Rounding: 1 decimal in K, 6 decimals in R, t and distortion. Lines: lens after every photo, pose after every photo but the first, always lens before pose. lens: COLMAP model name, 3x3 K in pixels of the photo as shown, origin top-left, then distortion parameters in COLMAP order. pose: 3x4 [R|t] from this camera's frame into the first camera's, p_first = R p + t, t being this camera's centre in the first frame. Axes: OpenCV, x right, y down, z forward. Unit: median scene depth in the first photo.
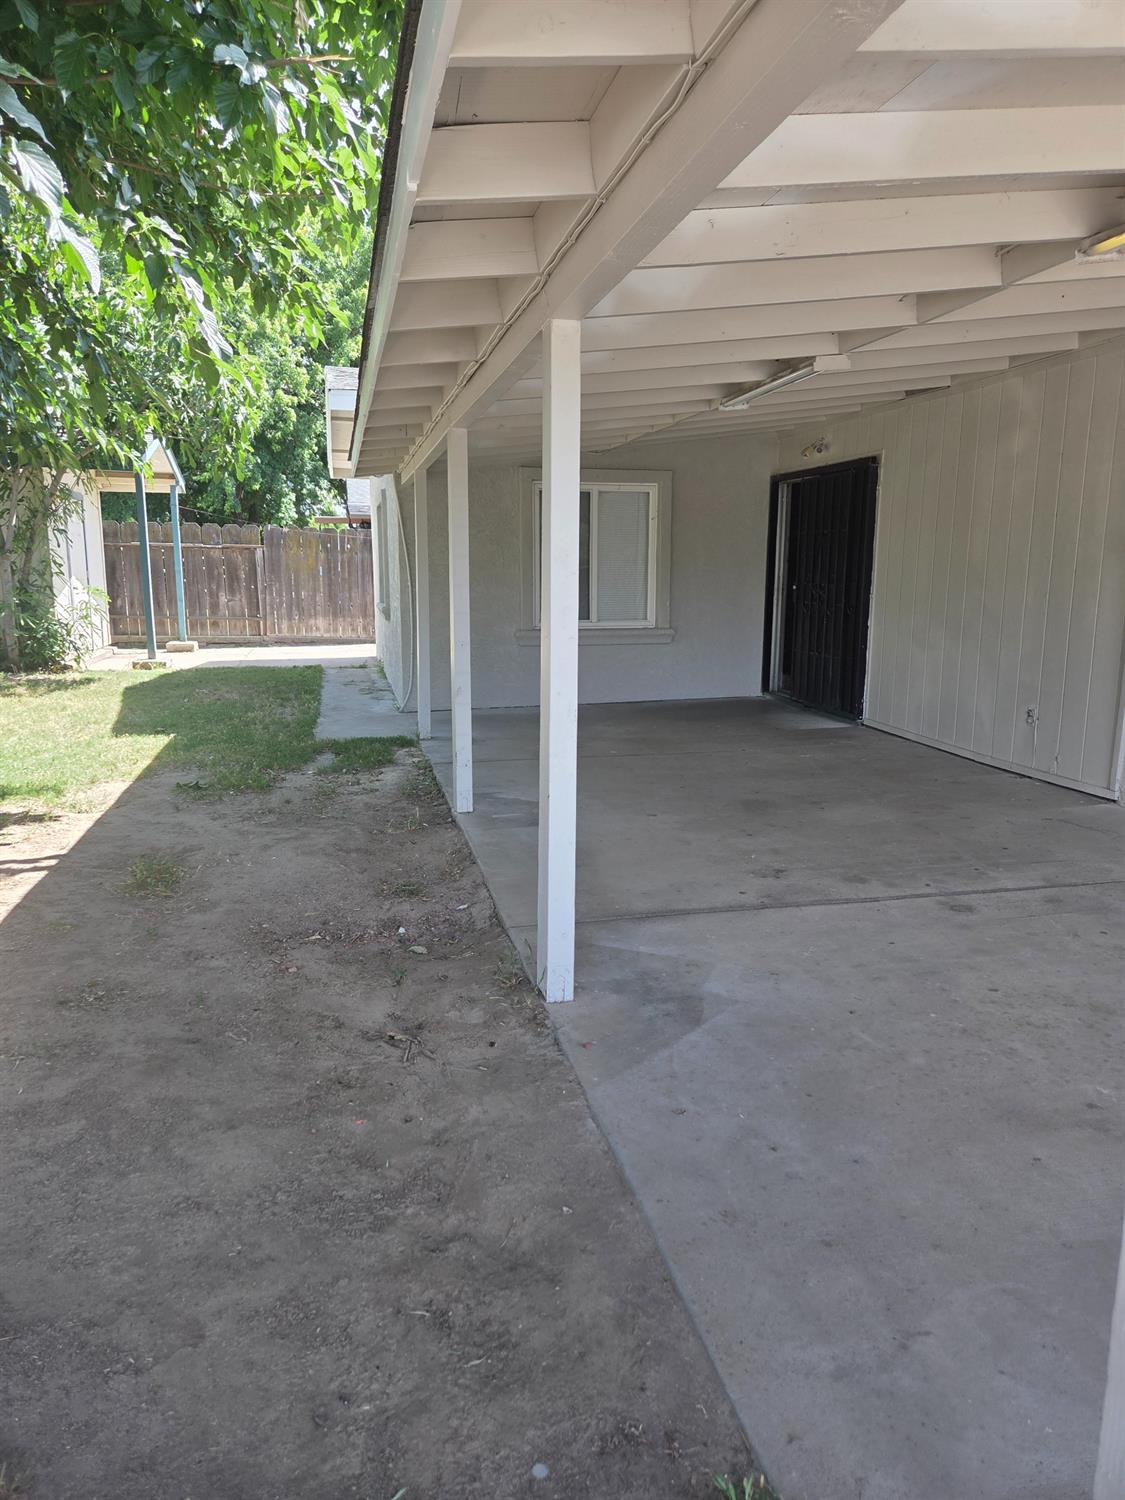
lens RADIAL K [[986.7, 0, 579.0], [0, 986.7, 747.2], [0, 0, 1]] dist [0.045989, -0.049330]
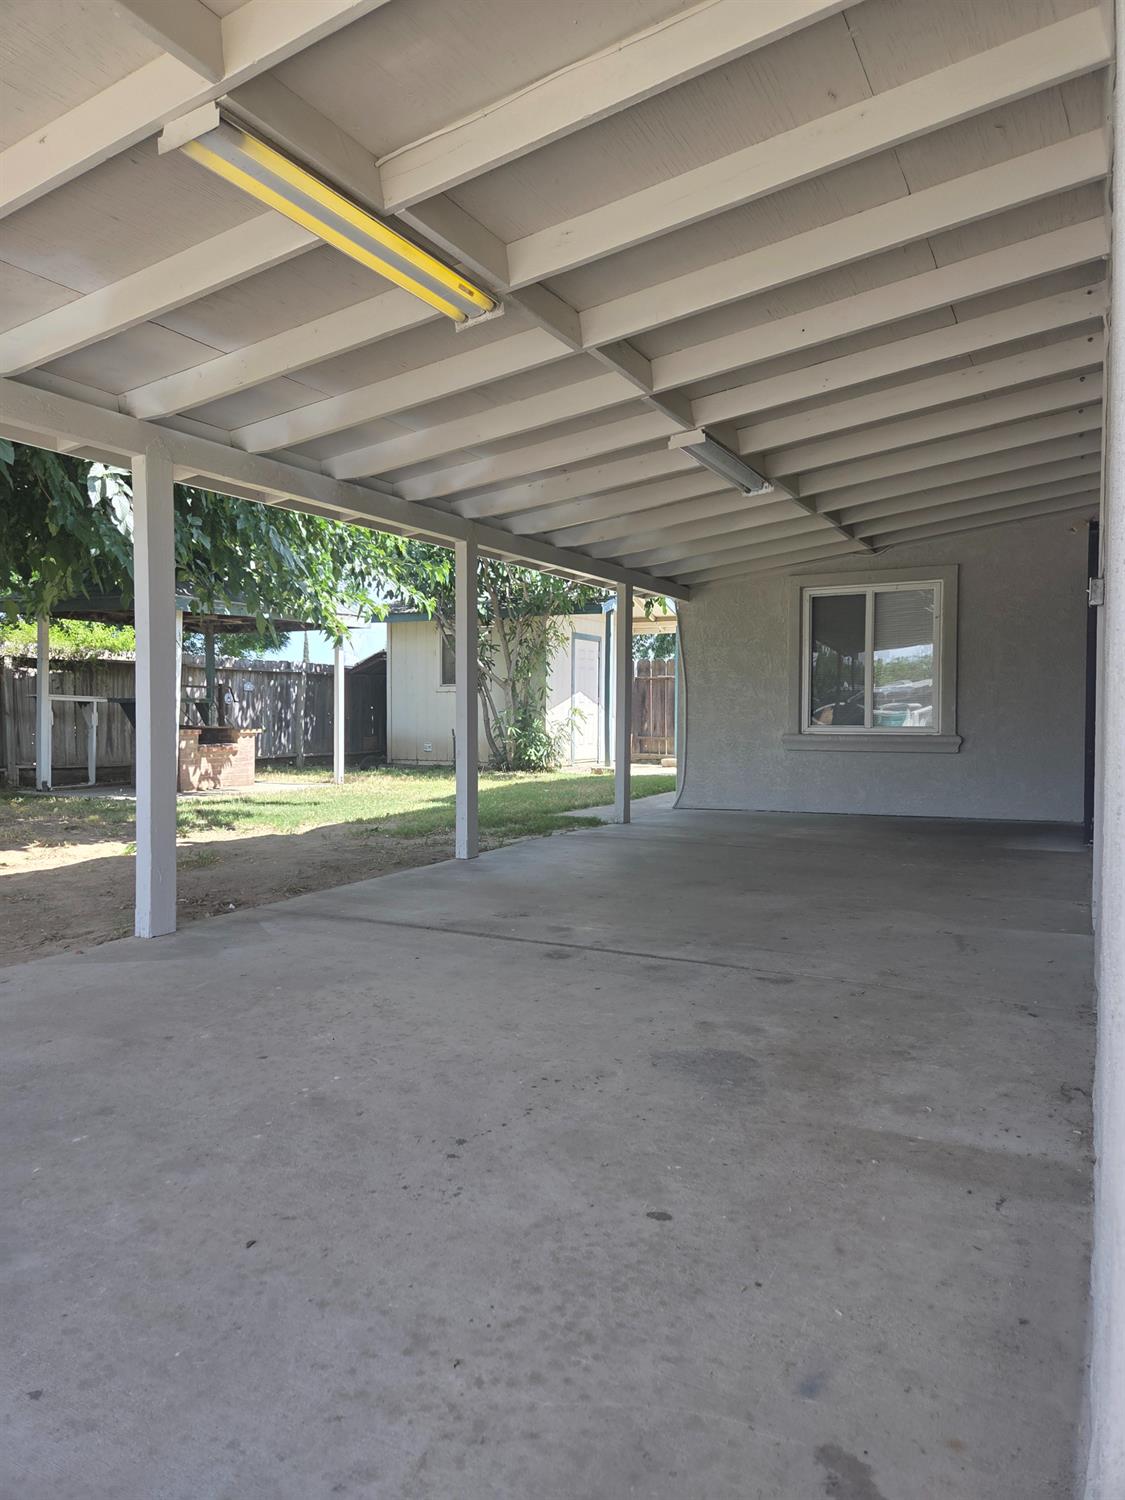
lens RADIAL K [[997.6, 0, 565.7], [0, 997.6, 742.1], [0, 0, 1]] dist [0.070165, -0.052670]
pose [[0.752759, 0.015152, -0.658122, 0.357100], [-0.115754, 0.987205, -0.109671, 0.021491], [0.648040, 0.158736, 0.744881, 0.082235]]
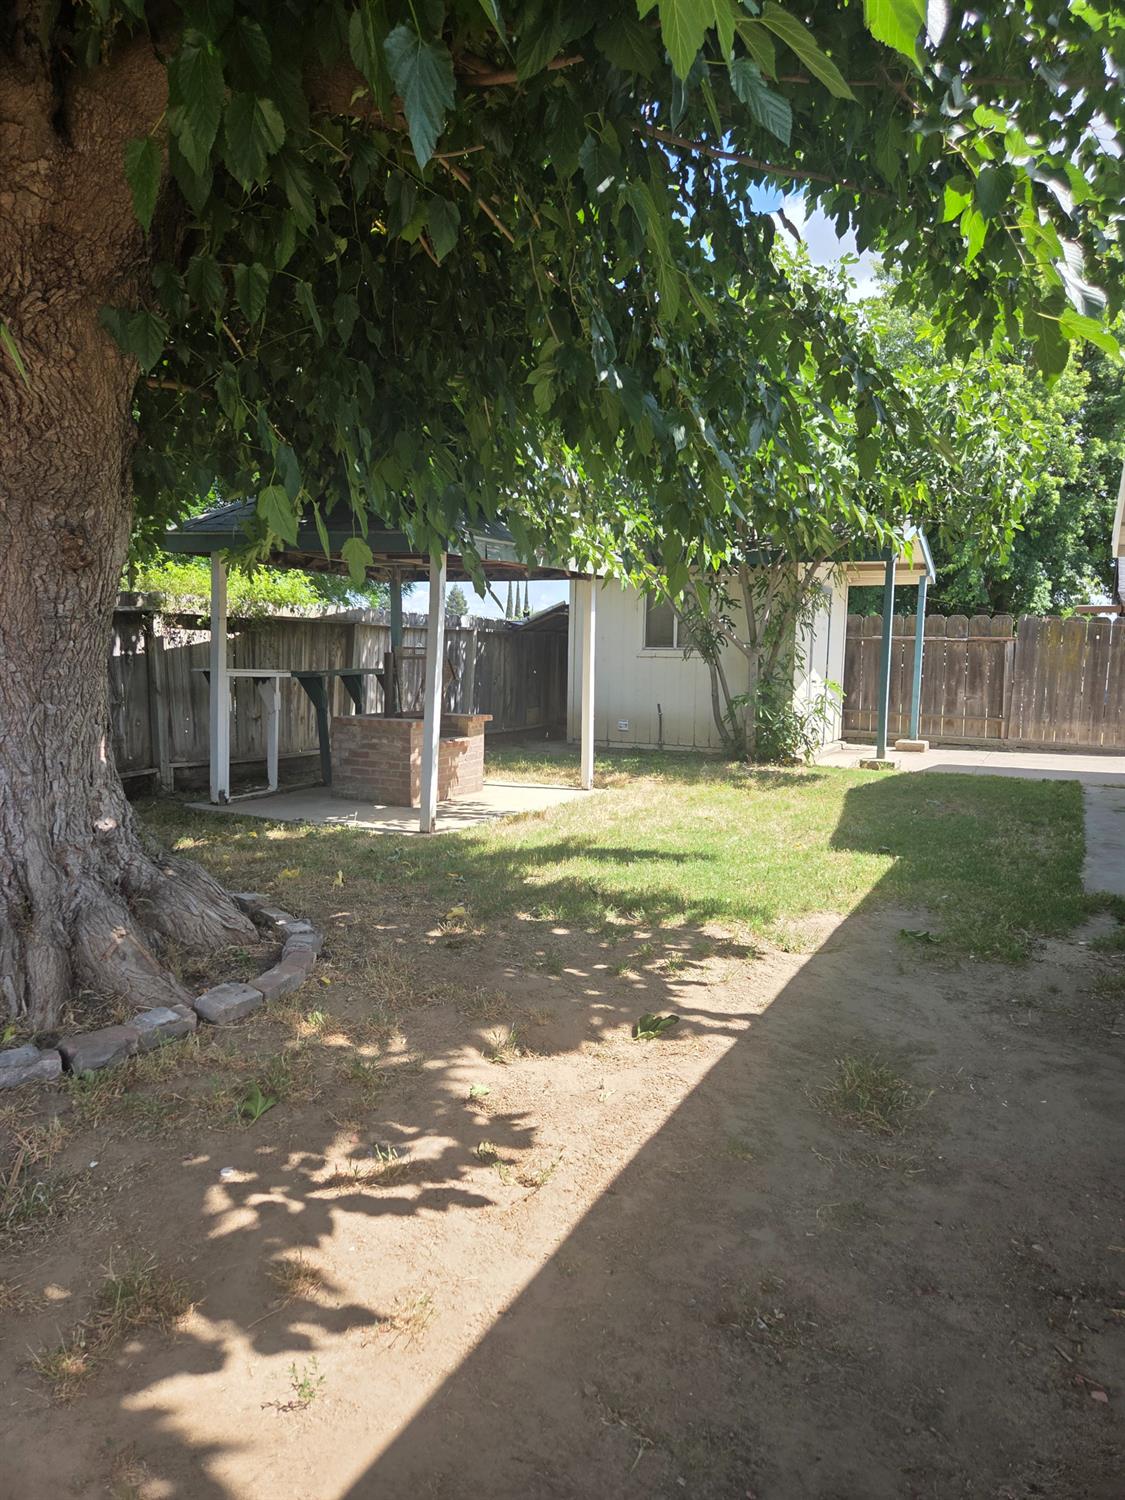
lens RADIAL K [[997.6, 0, 565.7], [0, 997.6, 742.1], [0, 0, 1]] dist [0.070165, -0.052670]
pose [[0.760482, 0.065913, -0.646005, -0.055288], [-0.129697, 0.990208, -0.051648, -0.020059], [0.636274, 0.123062, 0.761584, 0.110113]]
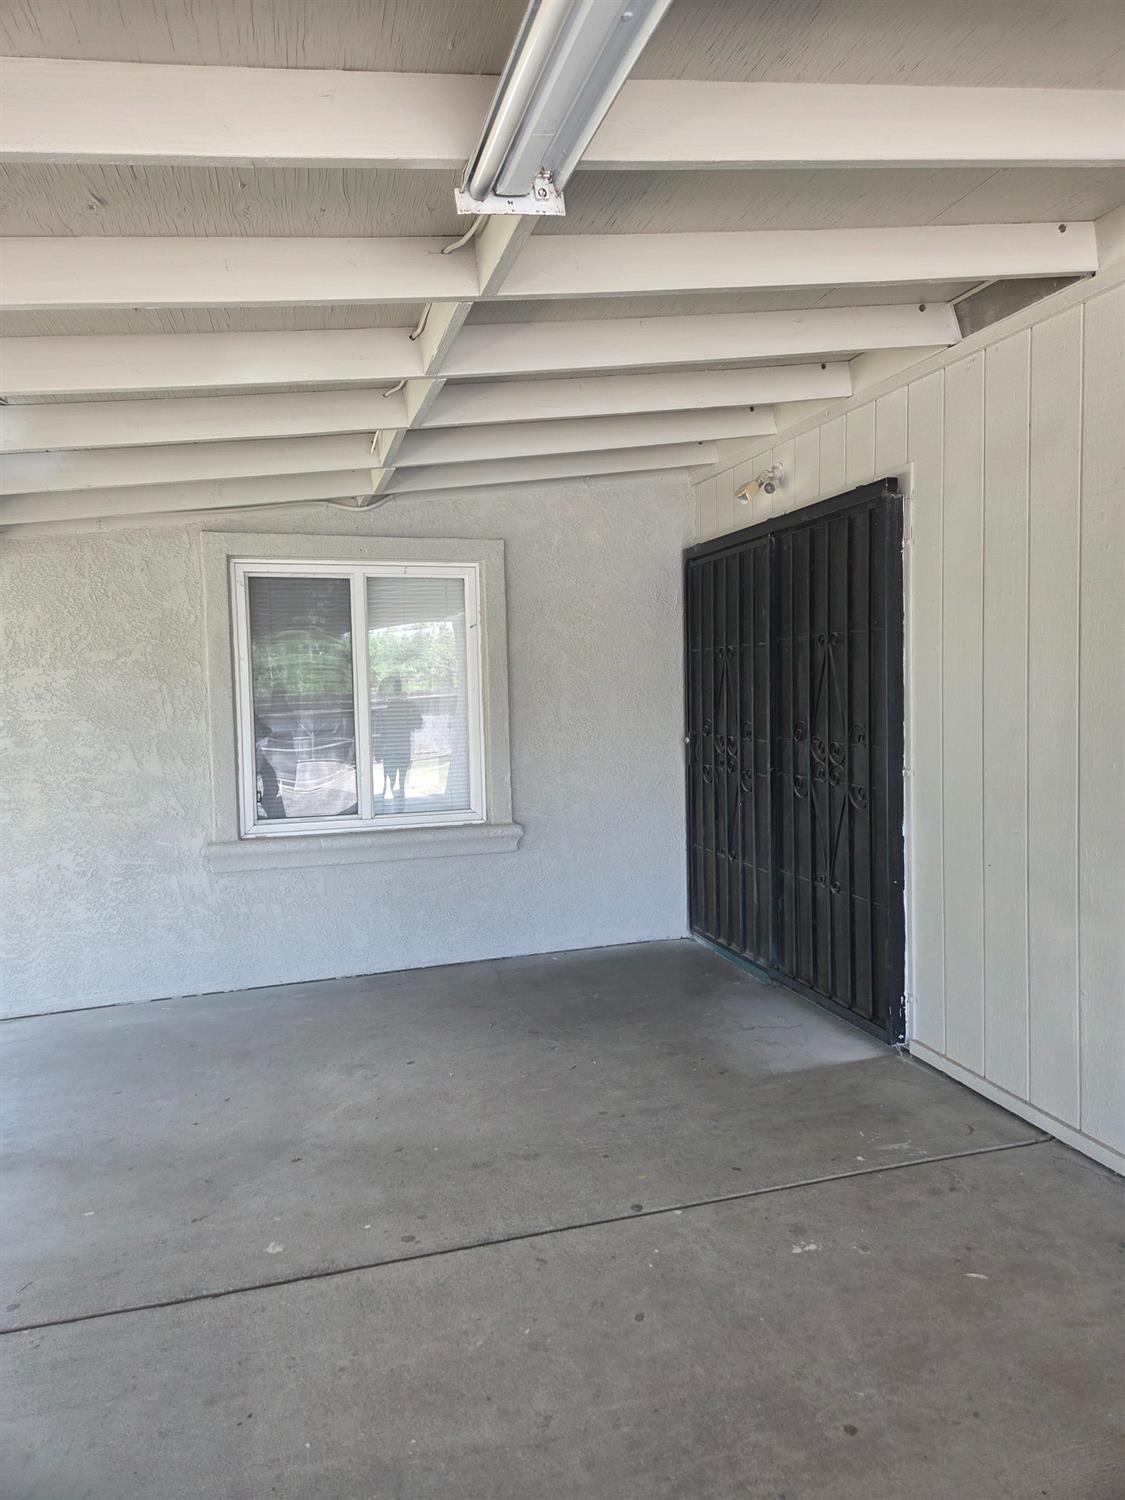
lens RADIAL K [[1021.8, 0, 583.1], [0, 1021.8, 738.6], [0, 0, 1]] dist [0.057766, -0.044531]
pose [[0.997067, -0.029562, 0.070598, 0.077491], [0.038686, 0.990548, -0.131599, -0.076784], [-0.066040, 0.133944, 0.988786, 0.370058]]
